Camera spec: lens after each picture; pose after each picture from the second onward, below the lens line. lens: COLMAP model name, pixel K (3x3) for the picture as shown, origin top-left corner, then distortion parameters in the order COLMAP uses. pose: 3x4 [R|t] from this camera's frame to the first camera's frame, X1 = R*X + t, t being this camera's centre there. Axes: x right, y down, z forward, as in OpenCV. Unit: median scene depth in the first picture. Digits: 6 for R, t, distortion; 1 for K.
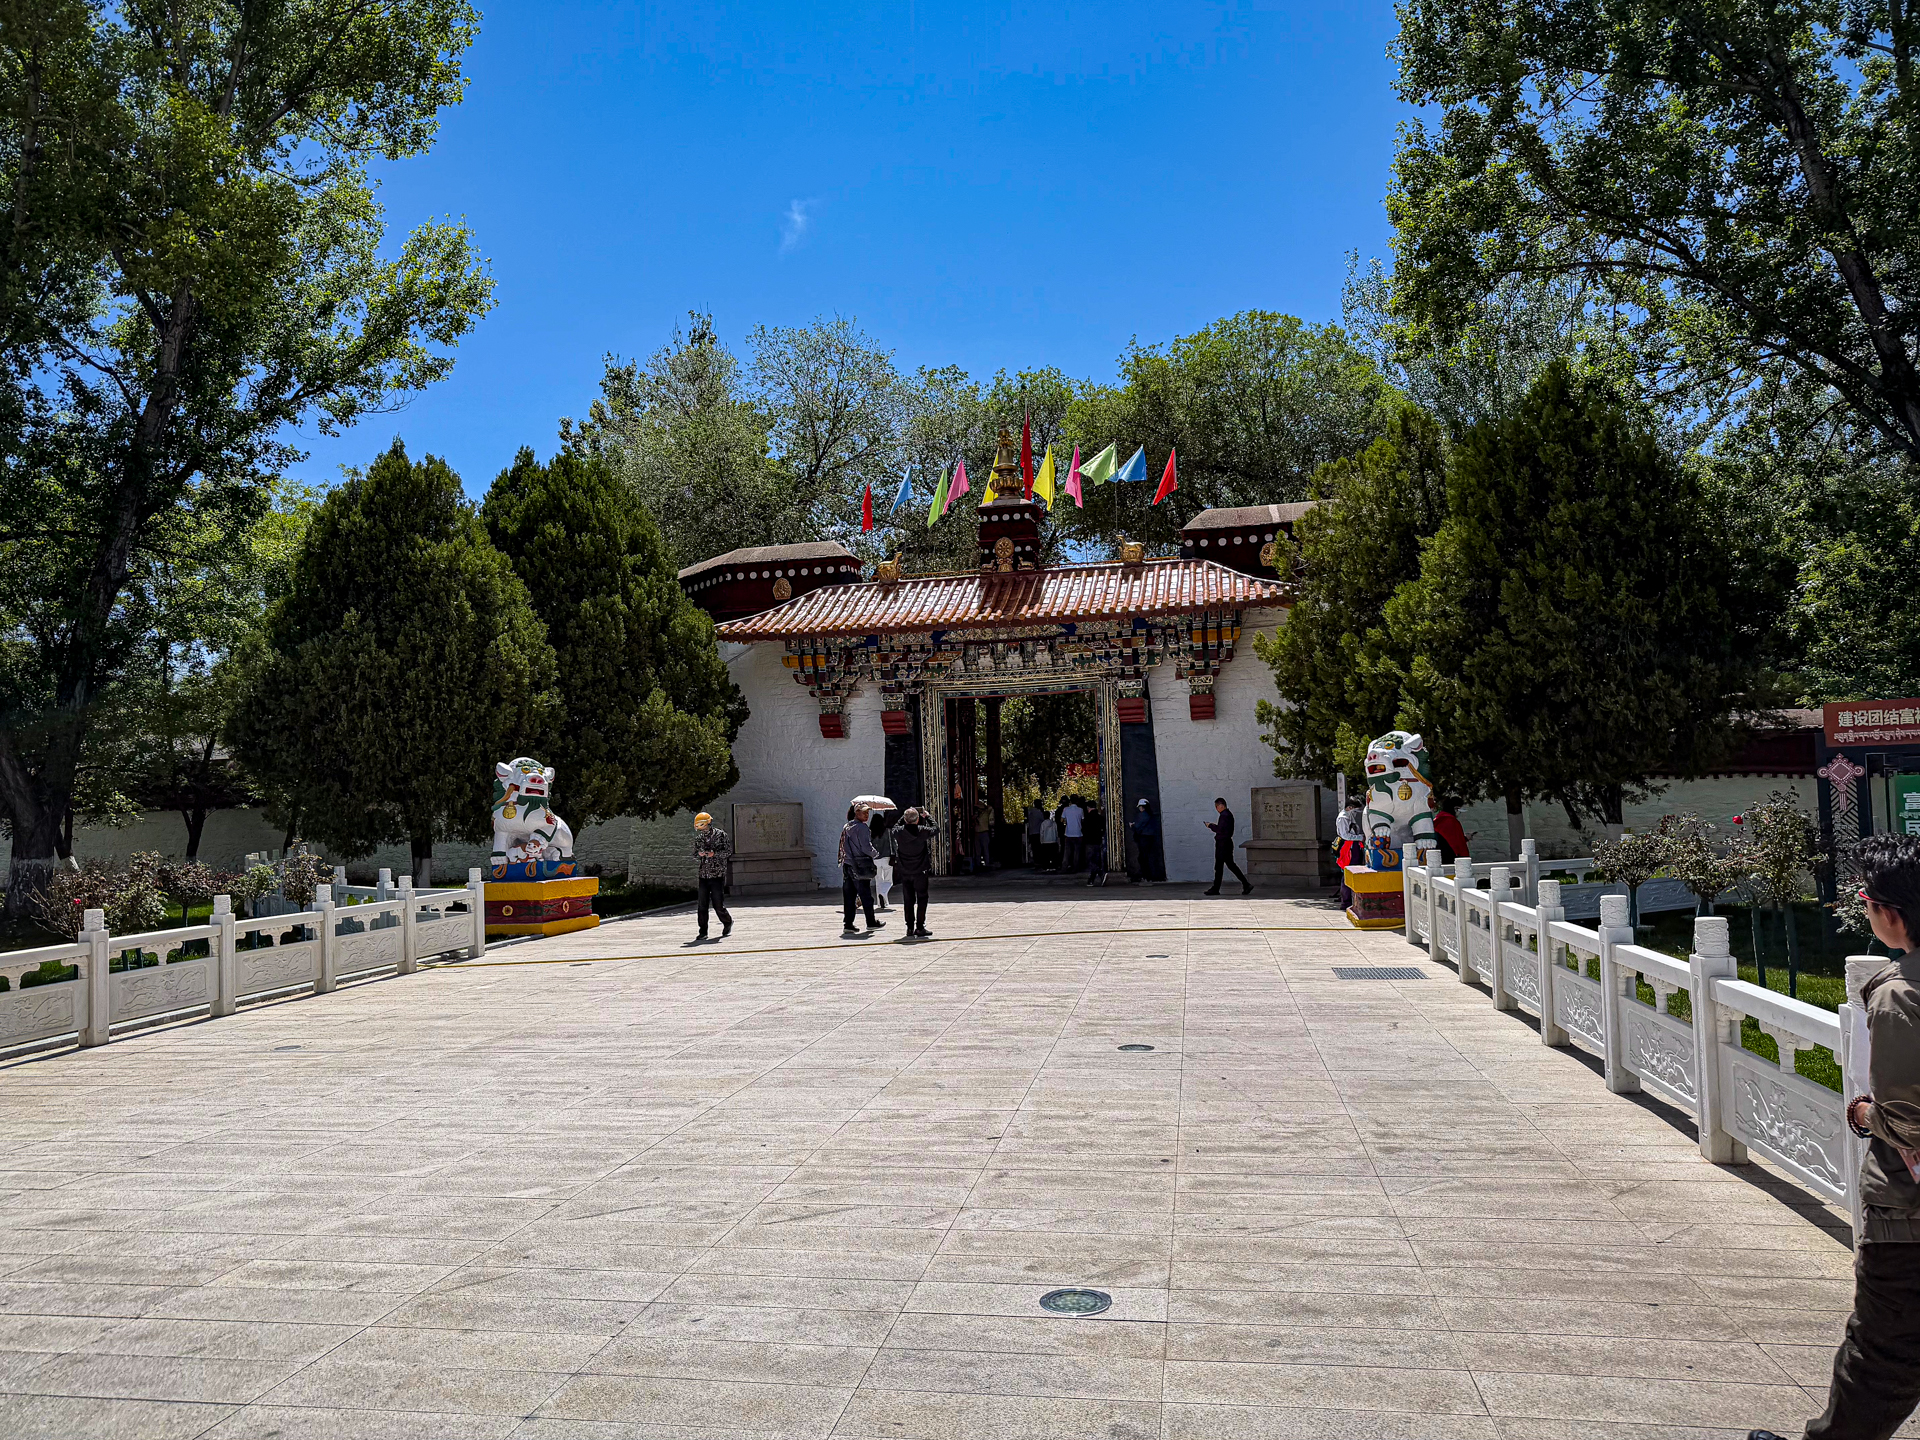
lens RADIAL K [[1354.9, 0, 960.0], [0, 1354.9, 720.0], [0, 0, 1]] dist [0.011675, 0.002519]
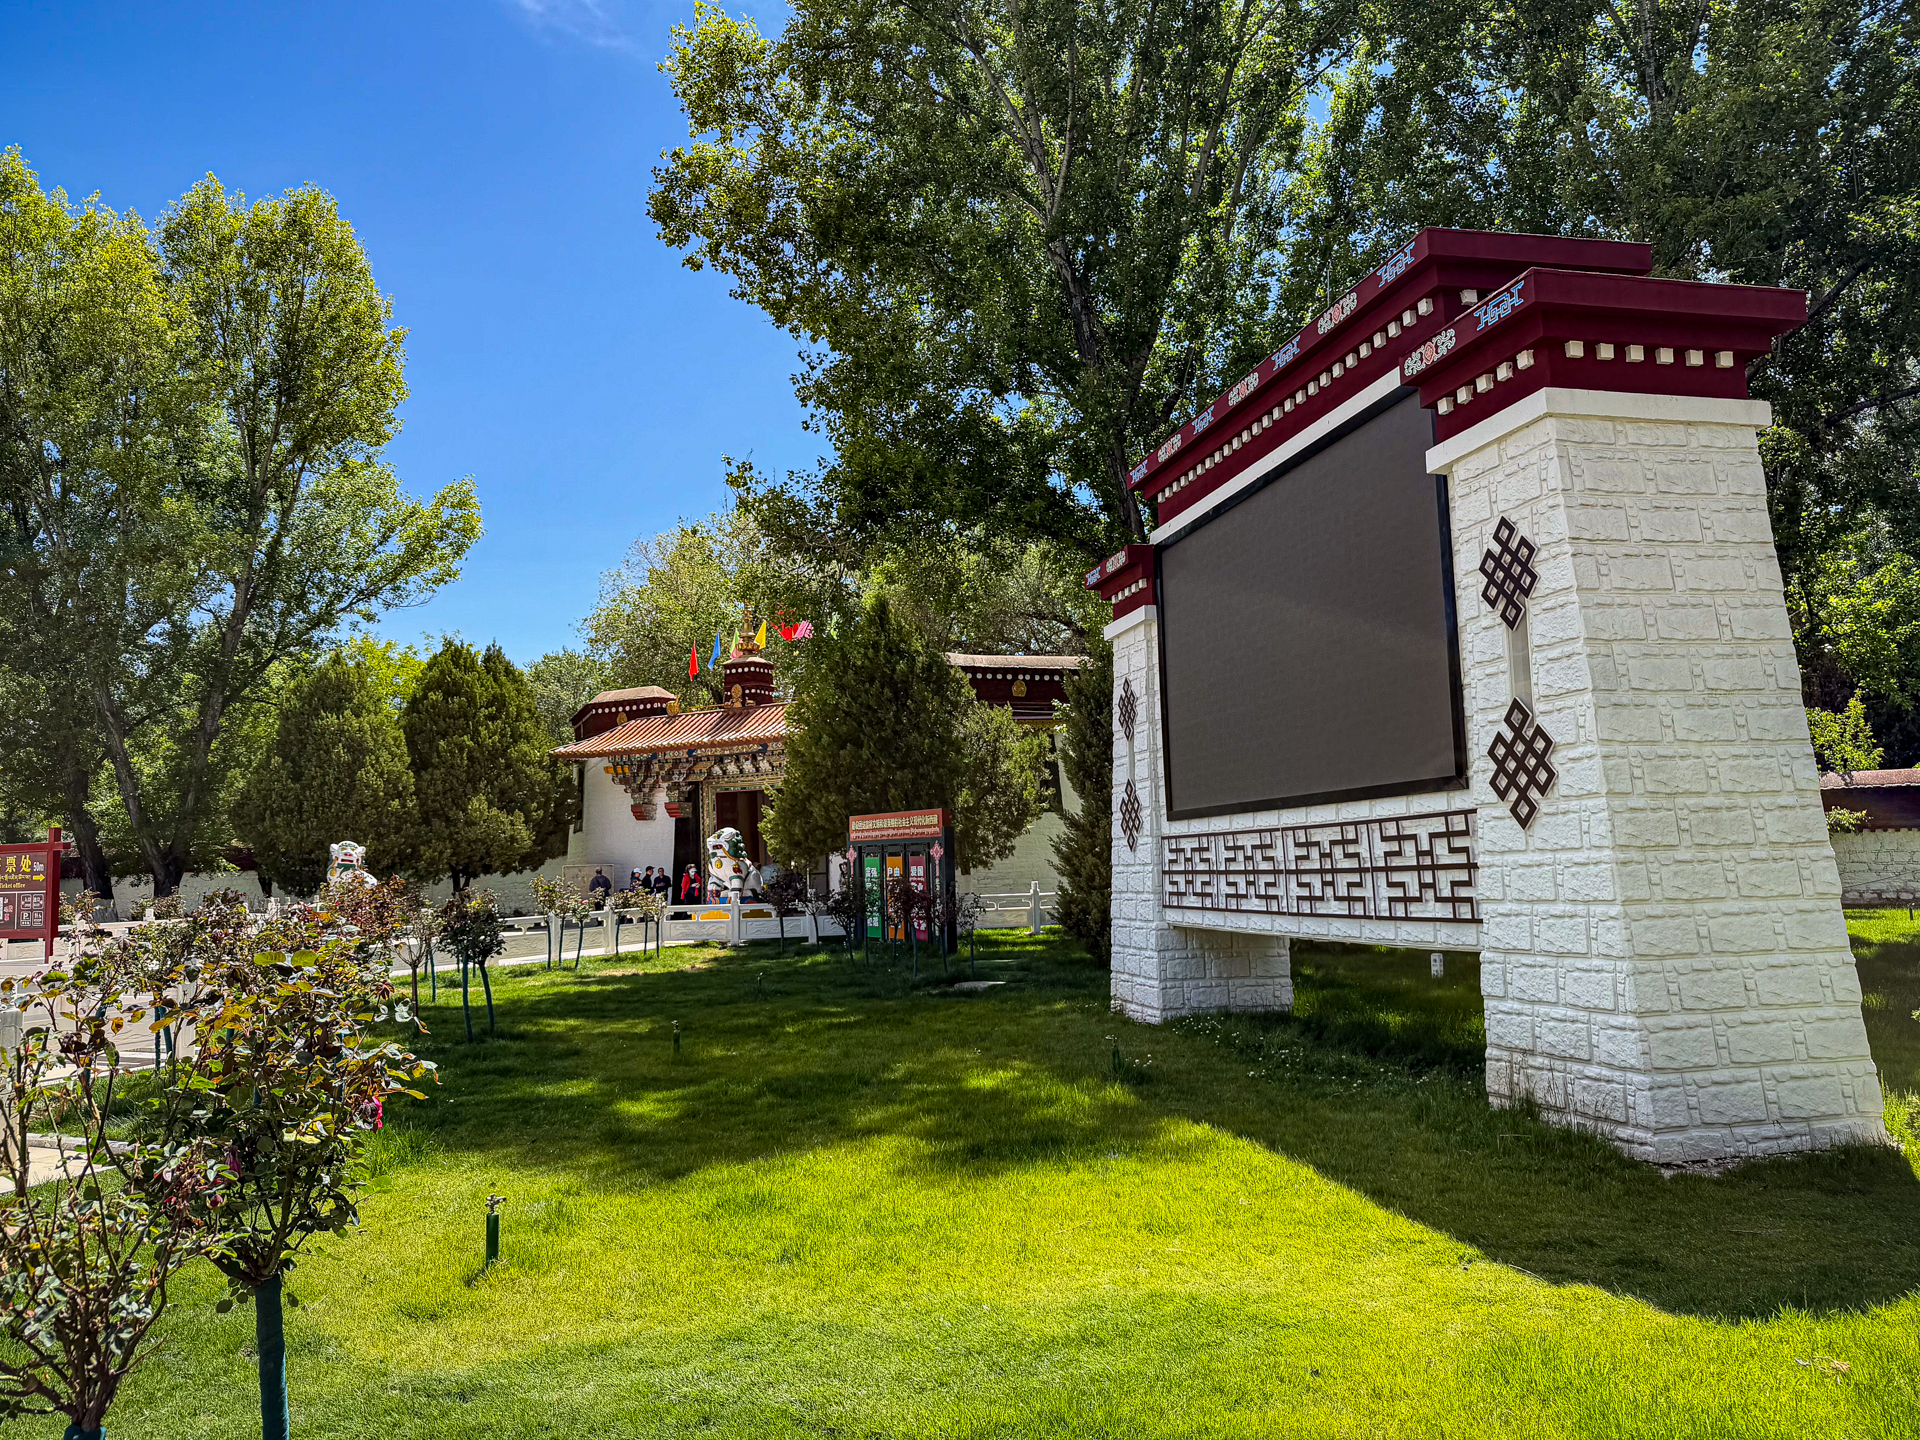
lens RADIAL K [[1331.0, 0, 960.0], [0, 1331.0, 720.0], [0, 0, 1]] dist [-0.001976, -0.000294]
pose [[0.969896, -0.024864, -0.242248, 0.621422], [0.016140, 0.999150, -0.037929, -0.036523], [0.242985, 0.032877, 0.969473, -0.350679]]
